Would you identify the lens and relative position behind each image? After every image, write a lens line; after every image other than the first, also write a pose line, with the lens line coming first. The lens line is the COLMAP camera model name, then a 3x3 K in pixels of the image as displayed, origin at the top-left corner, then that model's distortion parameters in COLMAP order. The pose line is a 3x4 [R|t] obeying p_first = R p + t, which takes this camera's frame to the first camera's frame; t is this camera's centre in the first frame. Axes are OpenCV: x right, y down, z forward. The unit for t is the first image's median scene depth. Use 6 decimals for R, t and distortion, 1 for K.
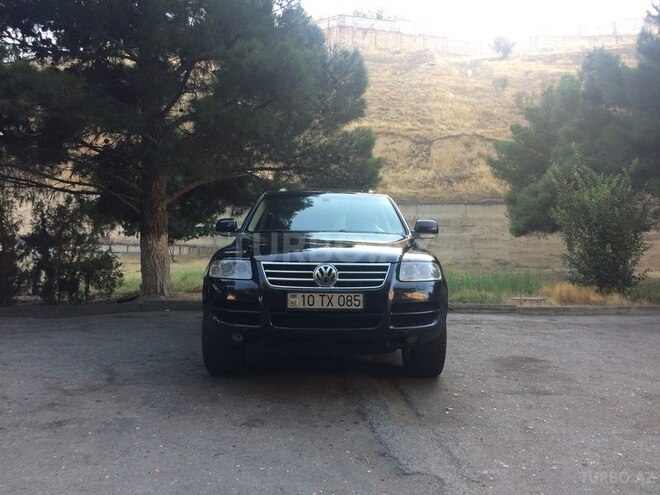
lens RADIAL K [[561.5, 0, 330.0], [0, 561.5, 247.5], [0, 0, 1]] dist [0.073933, -0.098690]
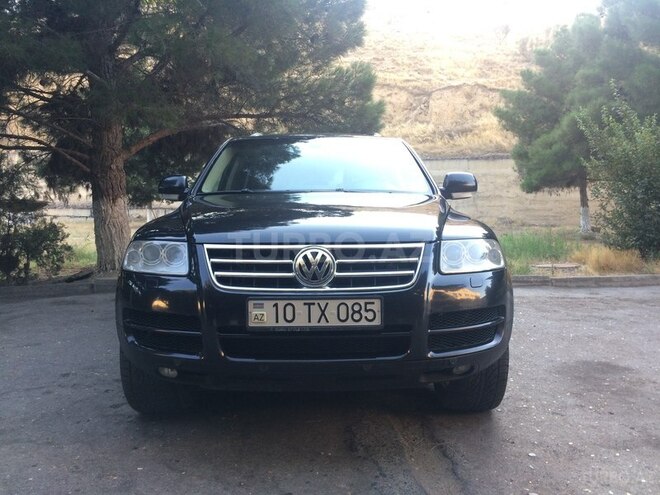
lens RADIAL K [[562.4, 0, 331.2], [0, 562.4, 240.0], [0, 0, 1]] dist [0.067212, -0.080159]
pose [[0.999778, -0.017716, 0.011409, 0.001313], [0.017024, 0.998167, 0.058080, -0.004631], [-0.012417, -0.057873, 0.998247, 0.167723]]
